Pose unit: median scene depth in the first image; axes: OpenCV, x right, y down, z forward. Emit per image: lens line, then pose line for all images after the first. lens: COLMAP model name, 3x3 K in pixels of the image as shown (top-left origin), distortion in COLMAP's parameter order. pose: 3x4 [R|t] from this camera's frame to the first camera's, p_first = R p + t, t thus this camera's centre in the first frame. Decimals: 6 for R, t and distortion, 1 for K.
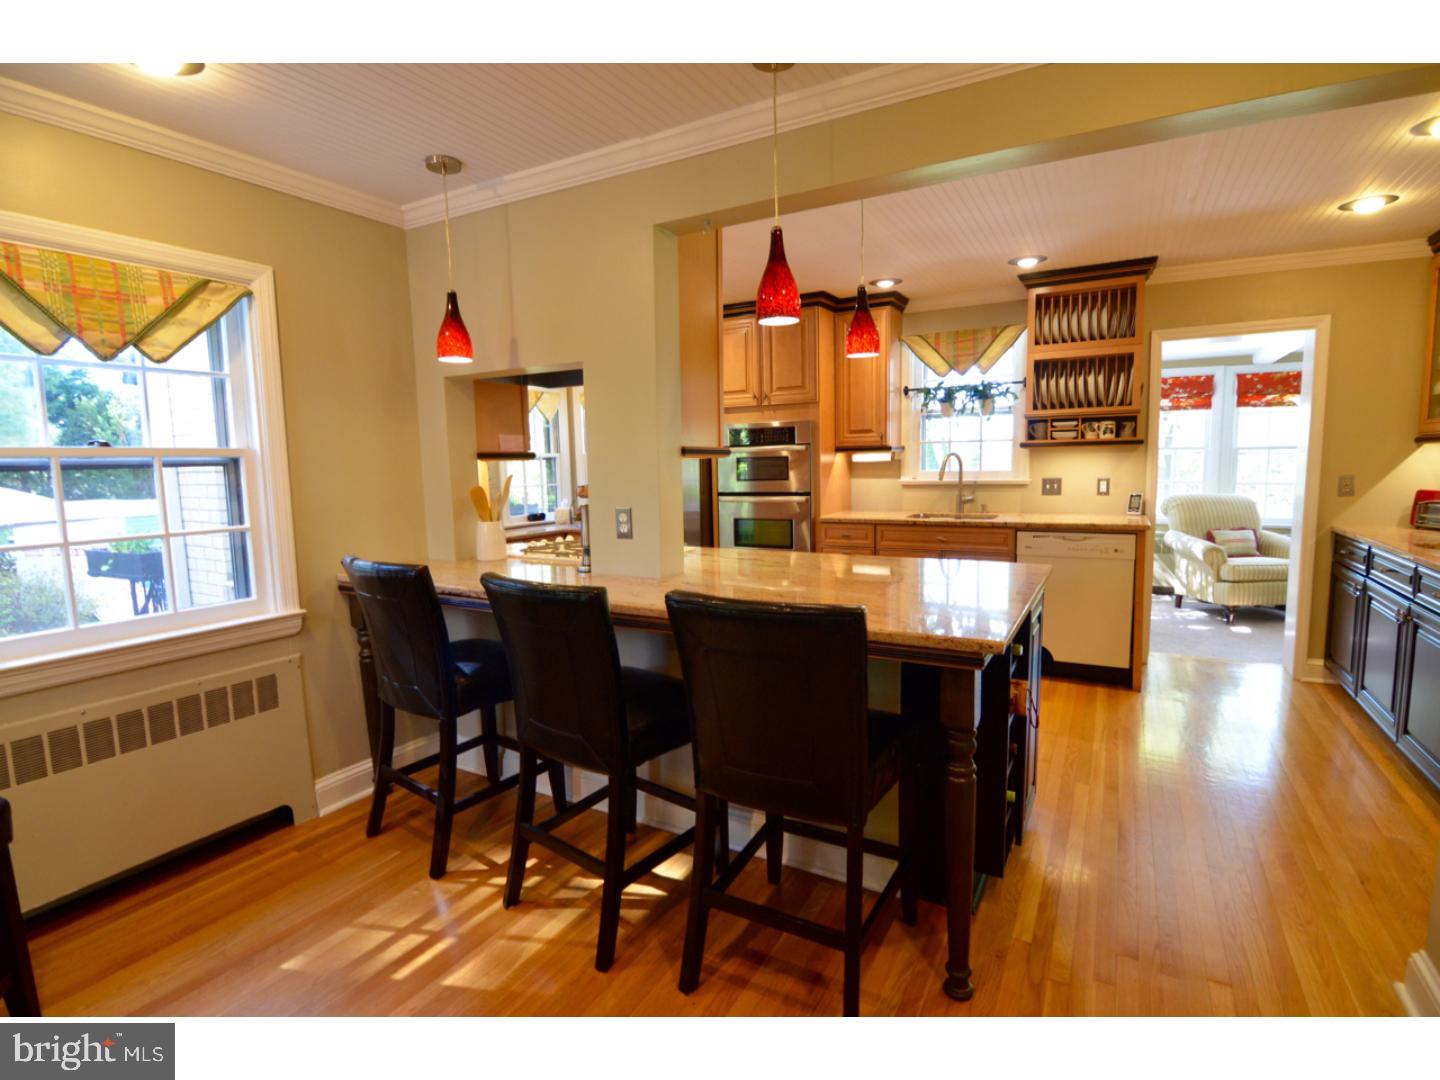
lens RADIAL K [[712.5, 0, 719.1], [0, 712.5, 537.6], [0, 0, 1]] dist [-0.006153, -0.000628]
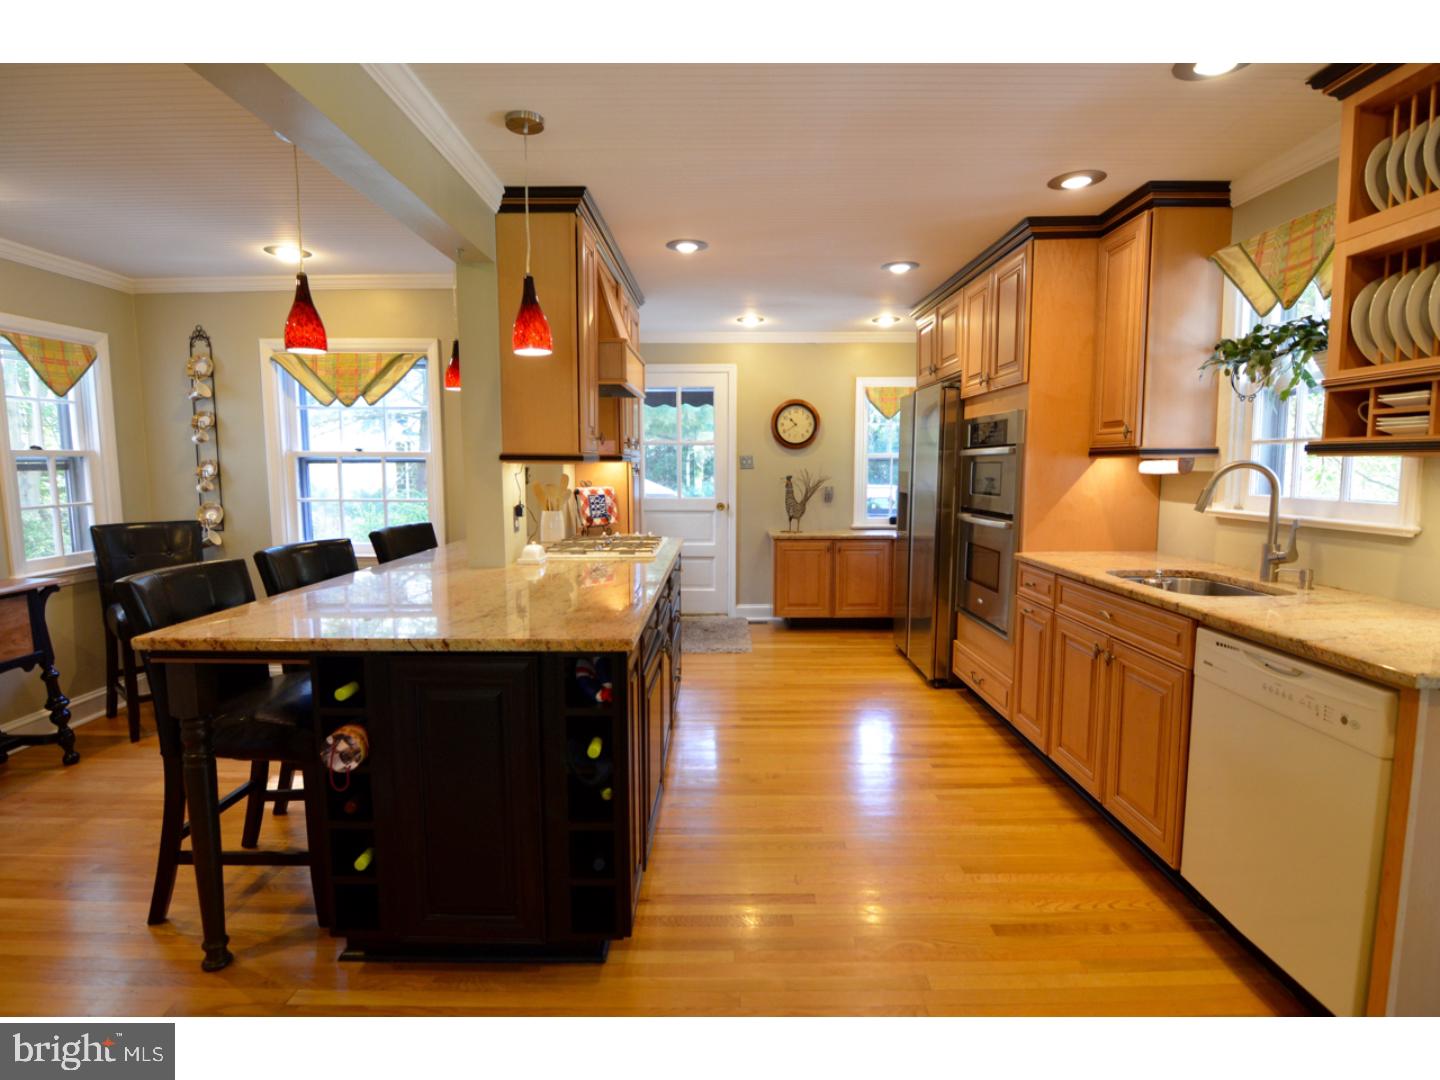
lens RADIAL K [[712.5, 0, 721.2], [0, 712.5, 533.7], [0, 0, 1]] dist [-0.006153, -0.000628]
pose [[0.496121, 0.104837, -0.861901, 0.667294], [-0.103488, 0.992747, 0.061183, -0.067214], [0.862064, 0.058842, 0.503372, 0.468110]]
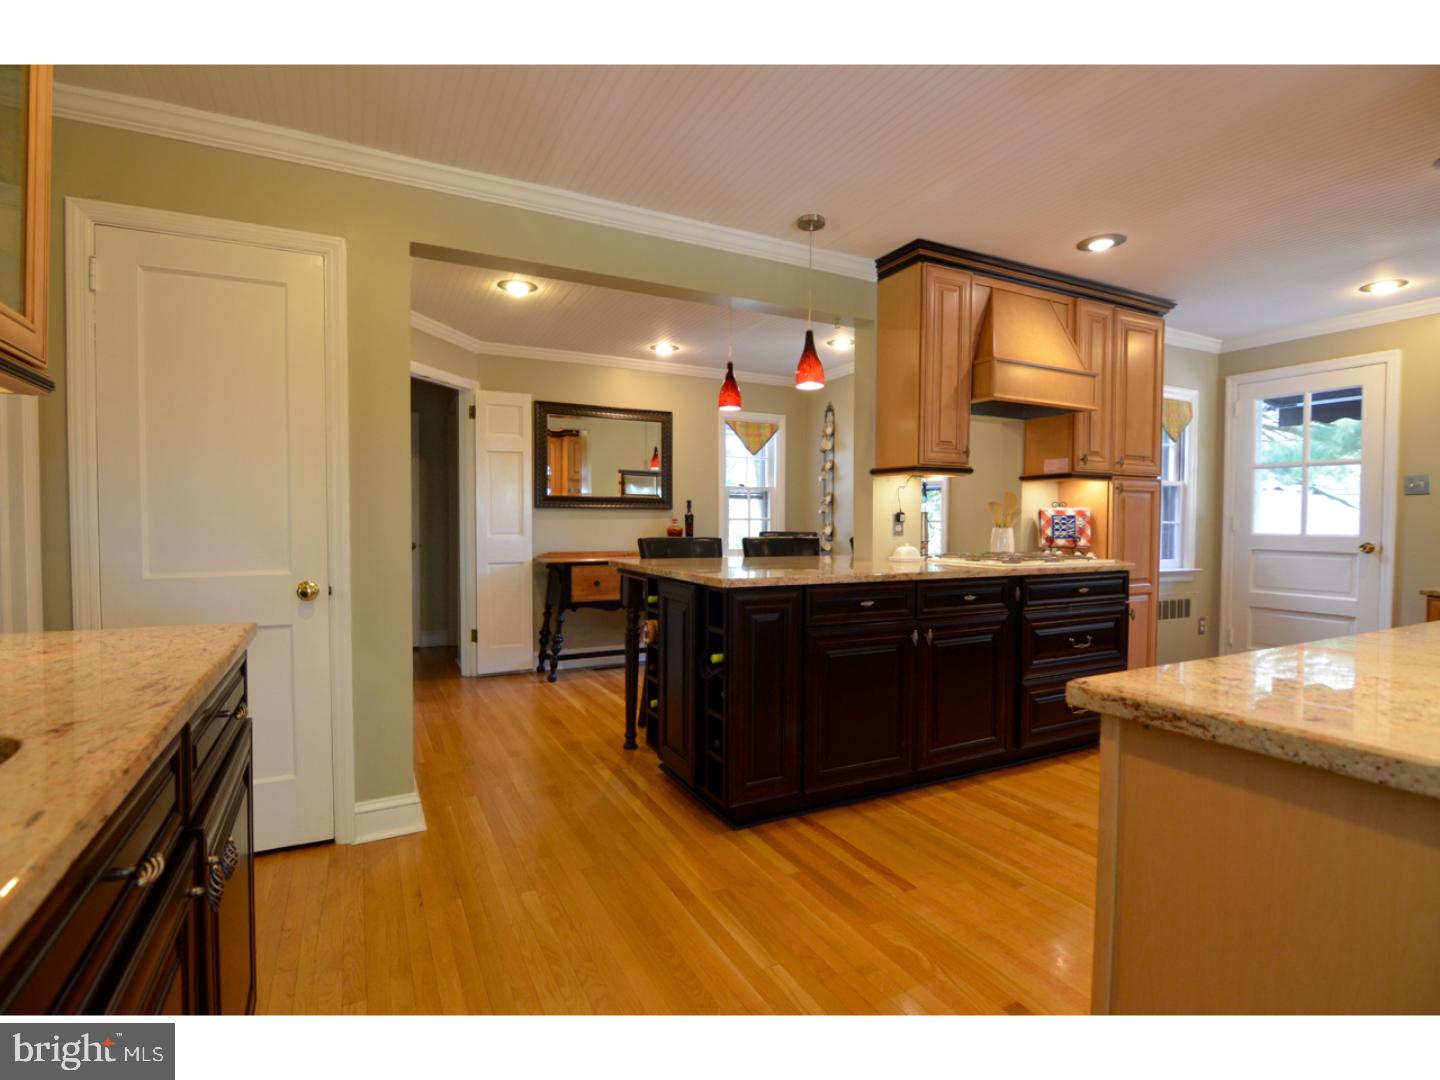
lens RADIAL K [[712.5, 0, 751.2], [0, 712.5, 539.1], [0, 0, 1]] dist [-0.006153, -0.000628]
pose [[-0.527058, 0.035361, -0.849093, 0.761199], [-0.089313, 0.991296, 0.096722, -0.066175], [0.845123, 0.126813, -0.519312, 0.918554]]
